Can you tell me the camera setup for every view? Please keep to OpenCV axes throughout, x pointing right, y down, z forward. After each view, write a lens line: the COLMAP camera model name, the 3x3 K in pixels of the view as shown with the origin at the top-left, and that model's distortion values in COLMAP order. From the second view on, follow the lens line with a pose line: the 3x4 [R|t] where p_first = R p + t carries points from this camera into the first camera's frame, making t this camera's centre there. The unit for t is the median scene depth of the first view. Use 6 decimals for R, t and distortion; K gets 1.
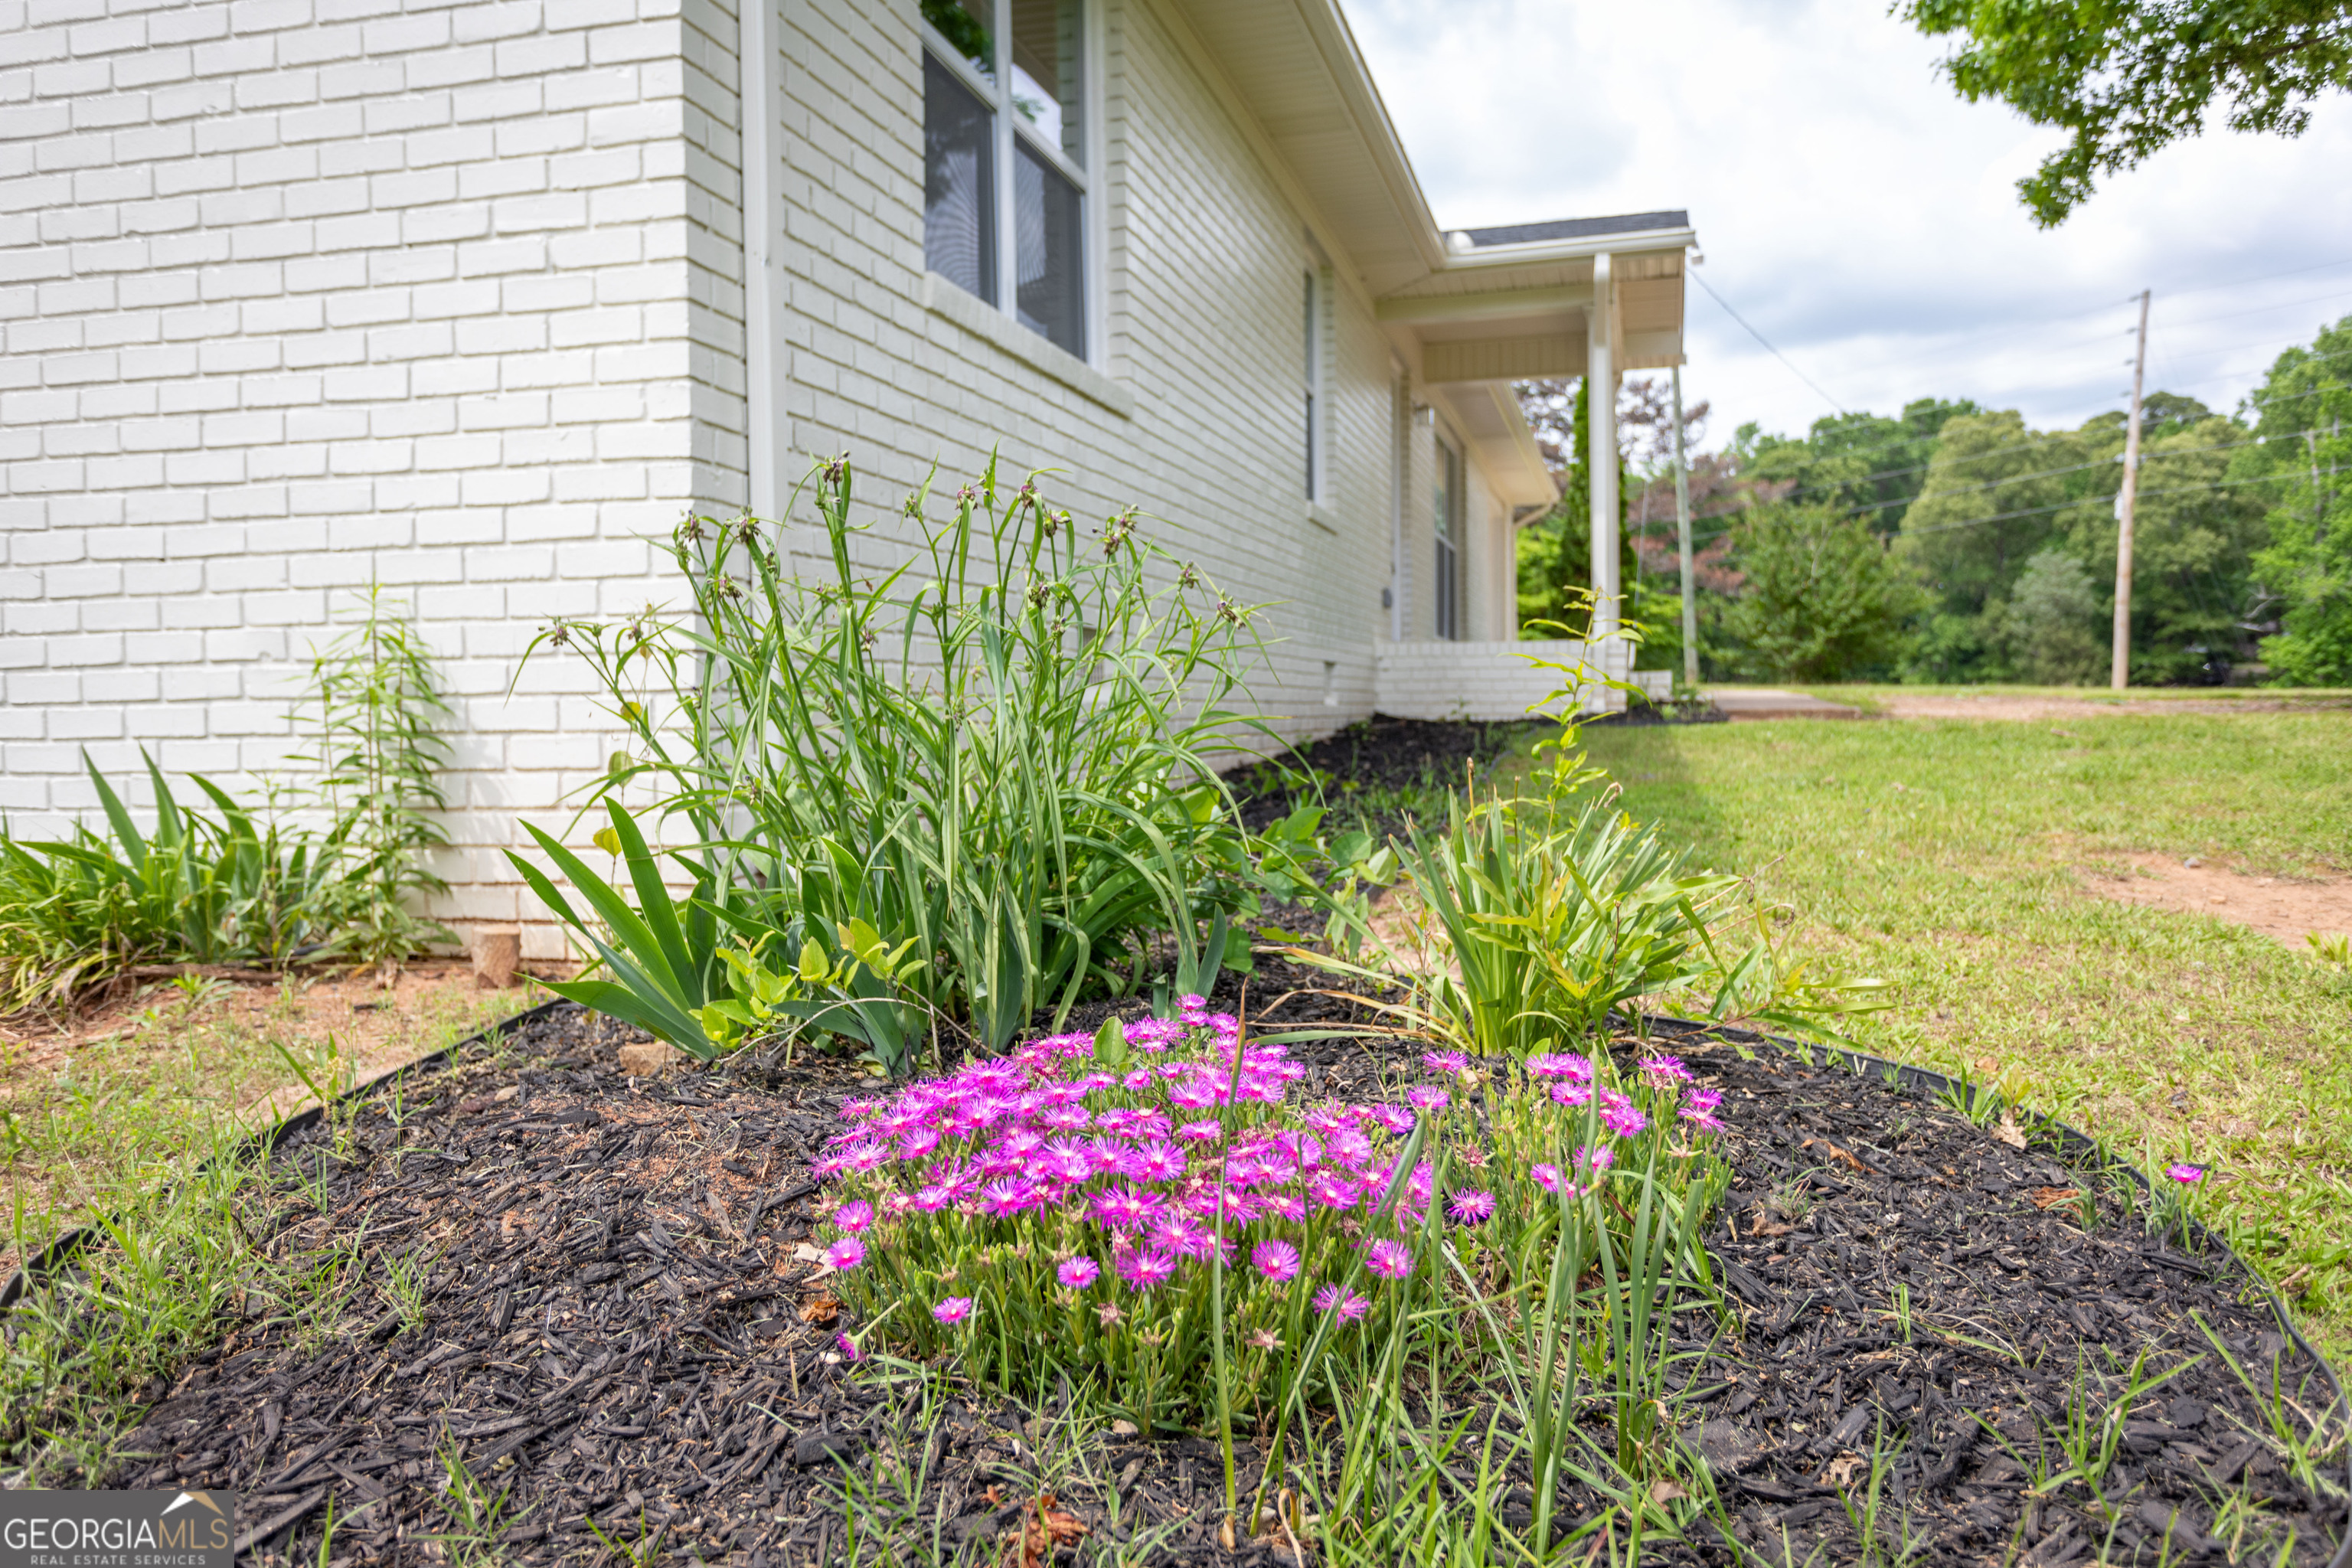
lens RADIAL K [[1728.2, 0, 1182.5], [0, 1728.2, 789.1], [0, 0, 1]] dist [0.009070, 0.001792]
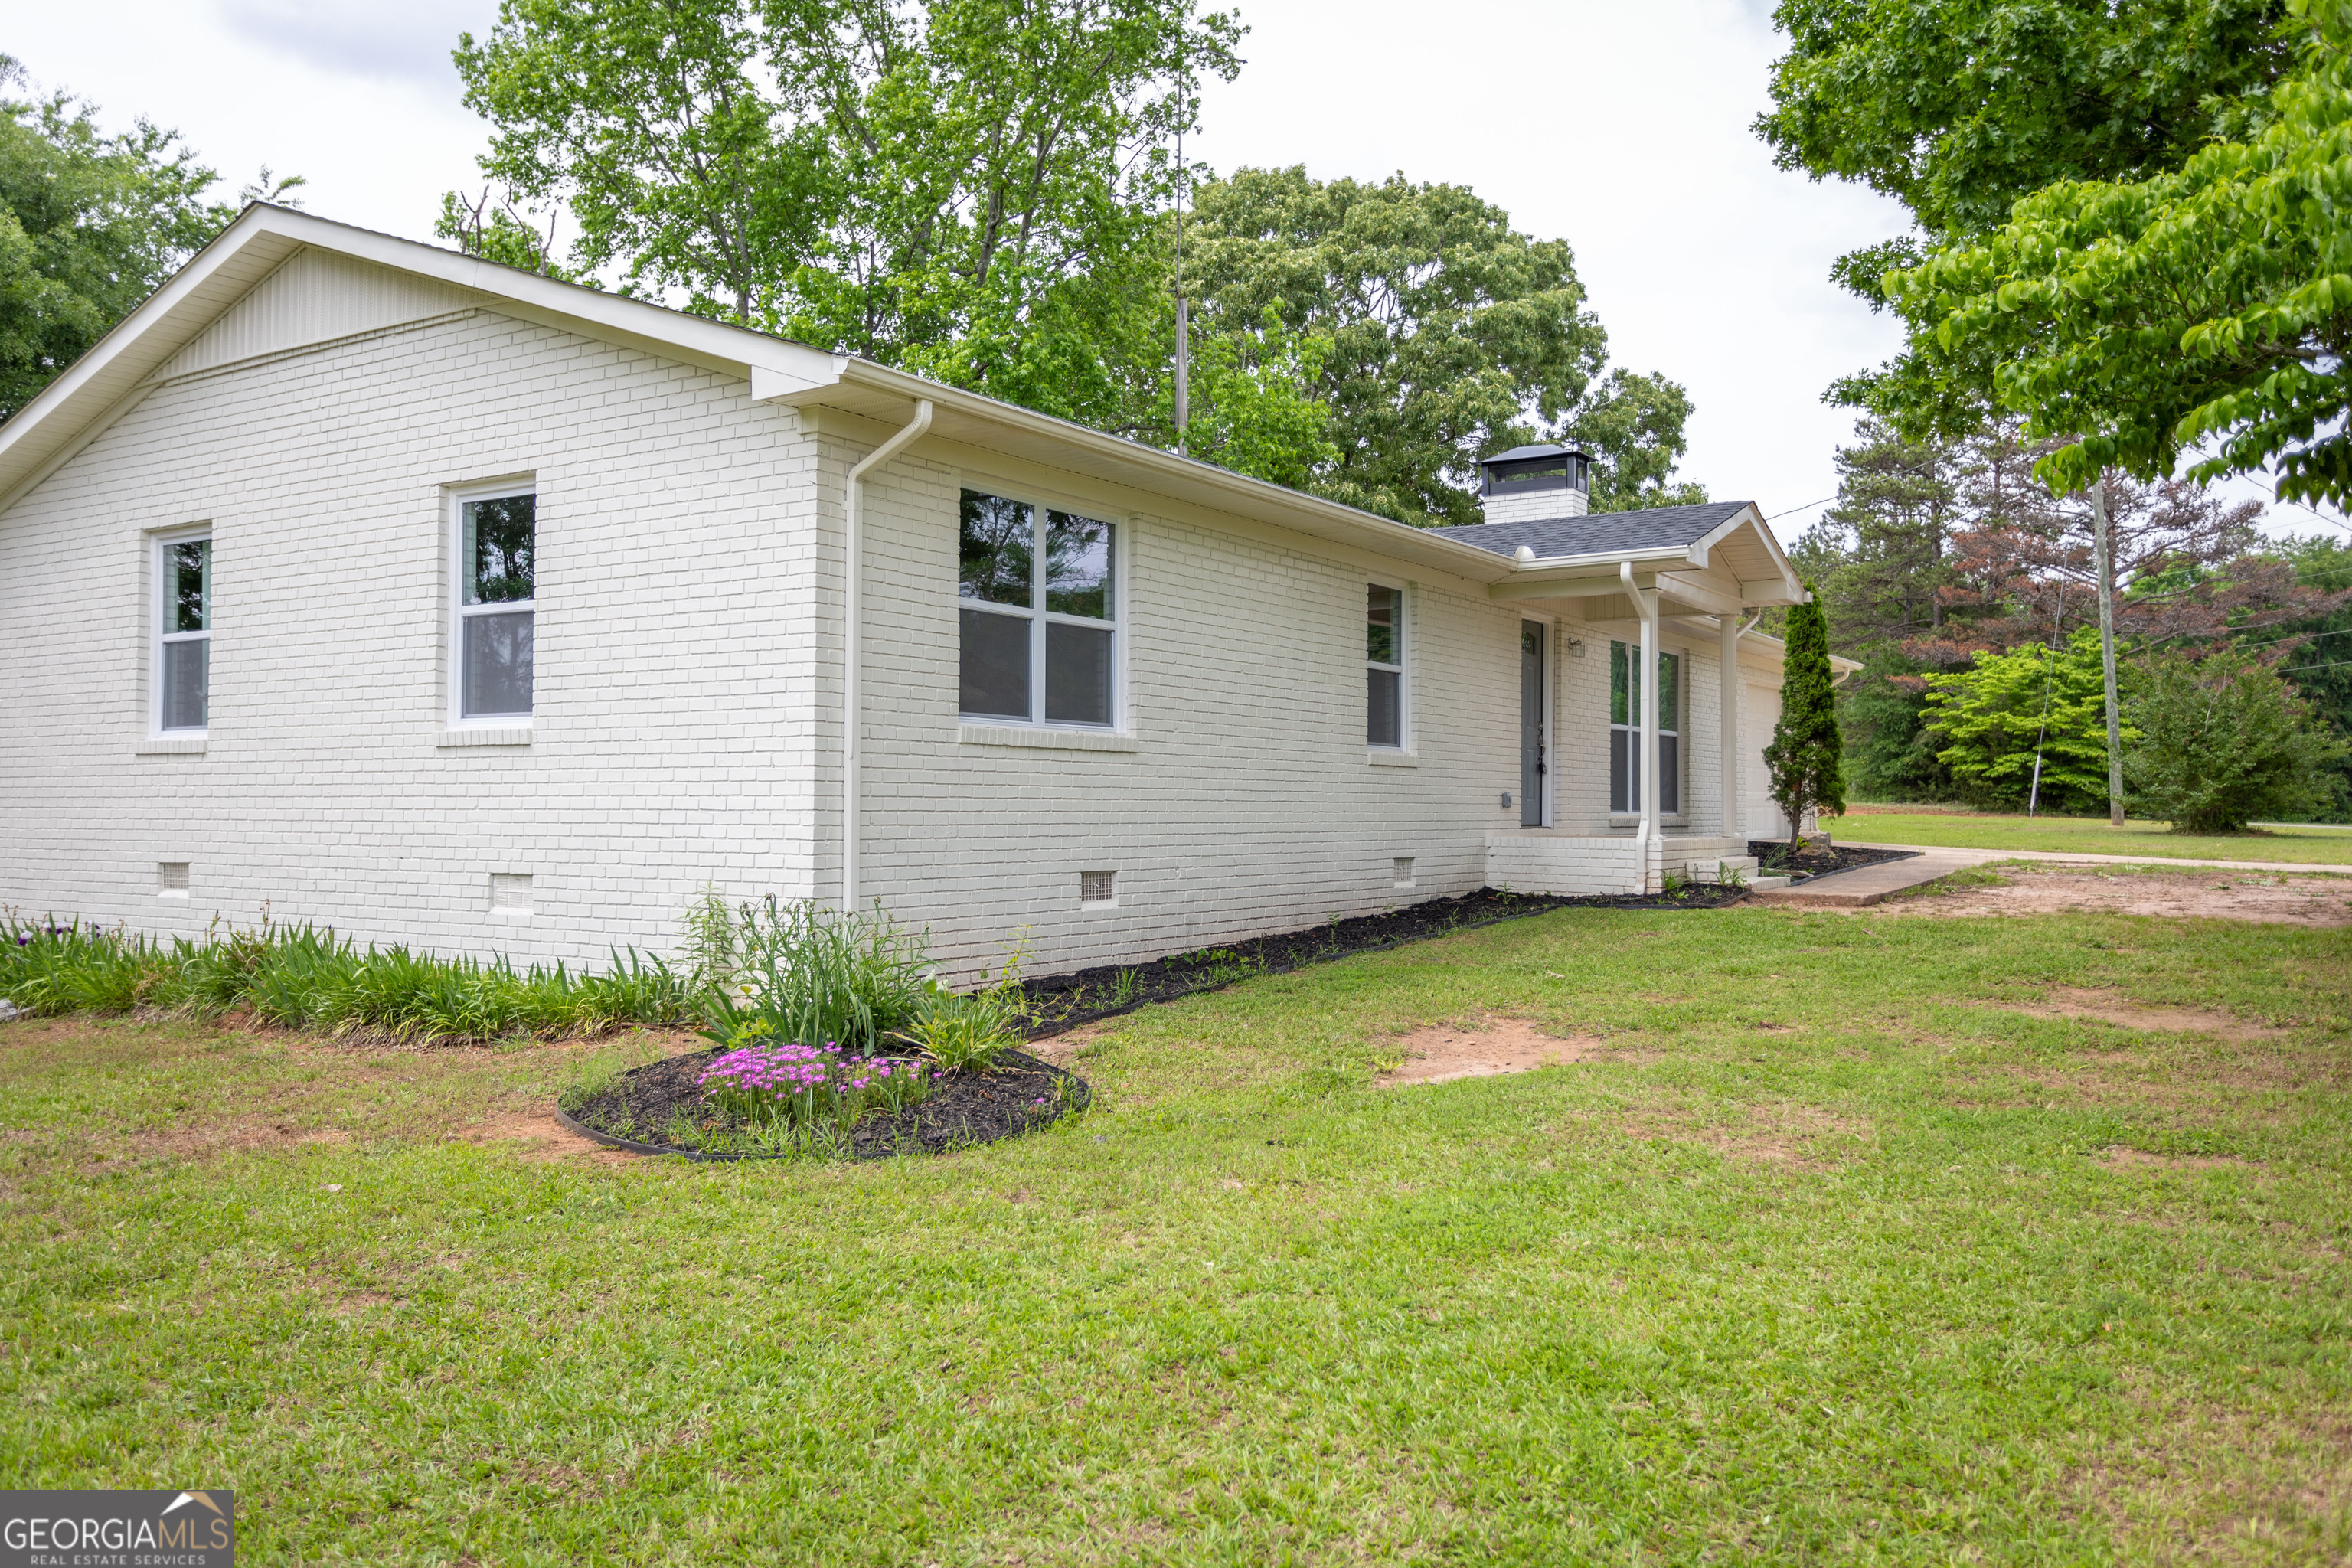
lens RADIAL K [[1876.4, 0, 1173.0], [0, 1876.4, 783.0], [0, 0, 1]] dist [0.014637, 0.003298]
pose [[0.948235, 0.017288, -0.317099, 1.090049], [-0.033328, 0.998421, -0.045227, -0.160606], [0.315817, 0.053454, 0.947313, -1.471390]]
